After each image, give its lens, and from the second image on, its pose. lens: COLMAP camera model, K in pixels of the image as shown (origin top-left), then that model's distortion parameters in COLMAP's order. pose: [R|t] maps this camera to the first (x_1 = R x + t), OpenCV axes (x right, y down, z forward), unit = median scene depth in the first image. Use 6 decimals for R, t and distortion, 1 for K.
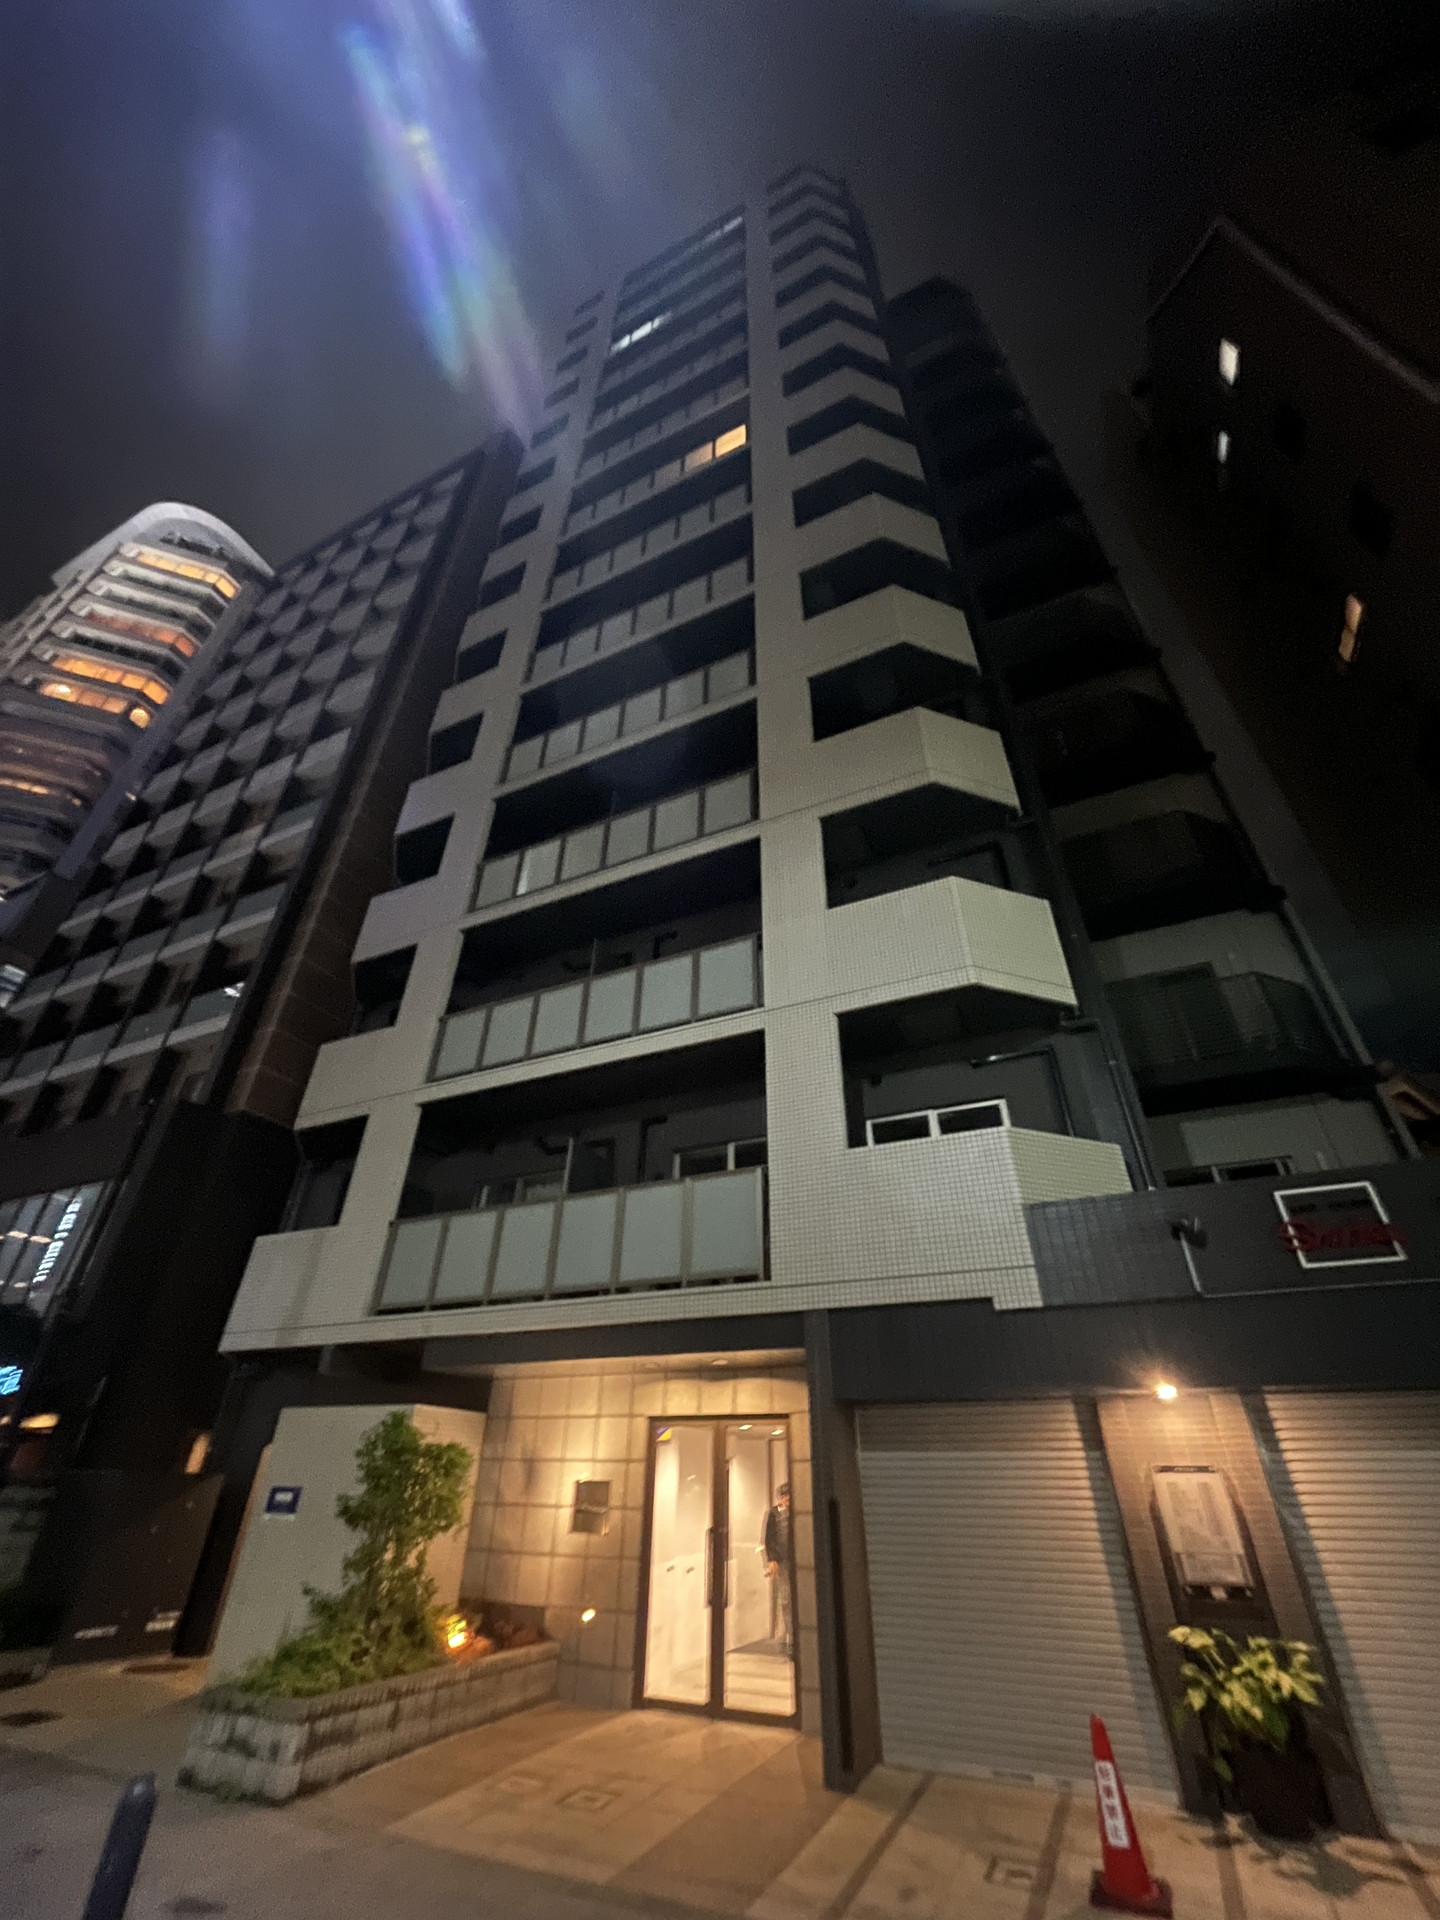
lens RADIAL K [[777.8, 0, 721.2], [0, 777.8, 967.5], [0, 0, 1]] dist [-0.007624, 0.000962]
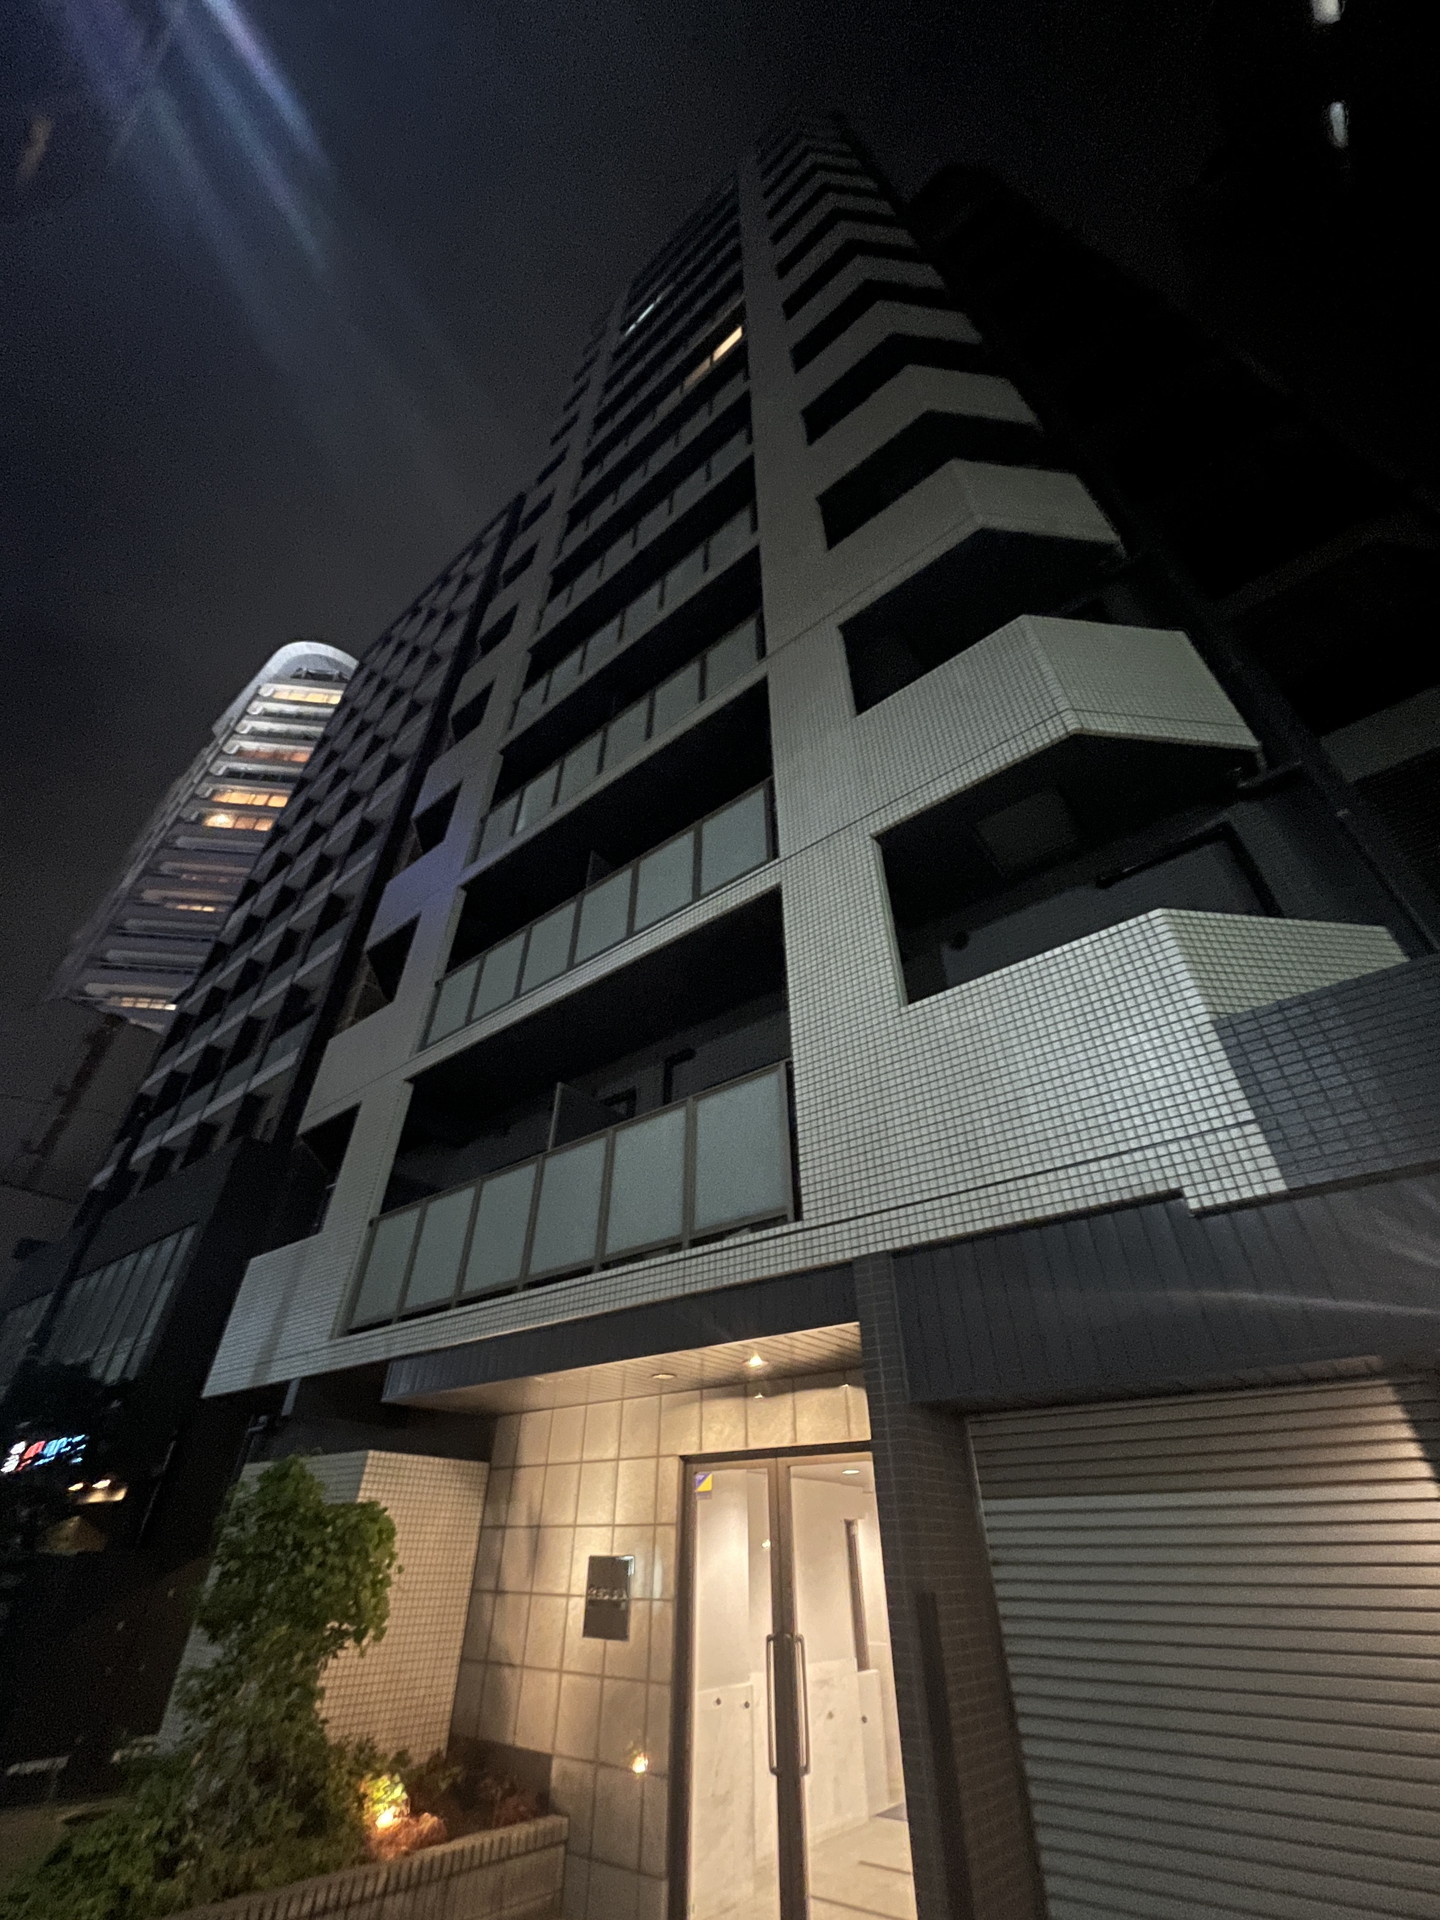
lens RADIAL K [[777.8, 0, 720.6], [0, 777.8, 965.5], [0, 0, 1]] dist [-0.007624, 0.000962]
pose [[0.973404, -0.146382, -0.176233, 0.113773], [0.135431, 0.988116, -0.072702, 0.193115], [0.184781, 0.046901, 0.981660, 0.297253]]
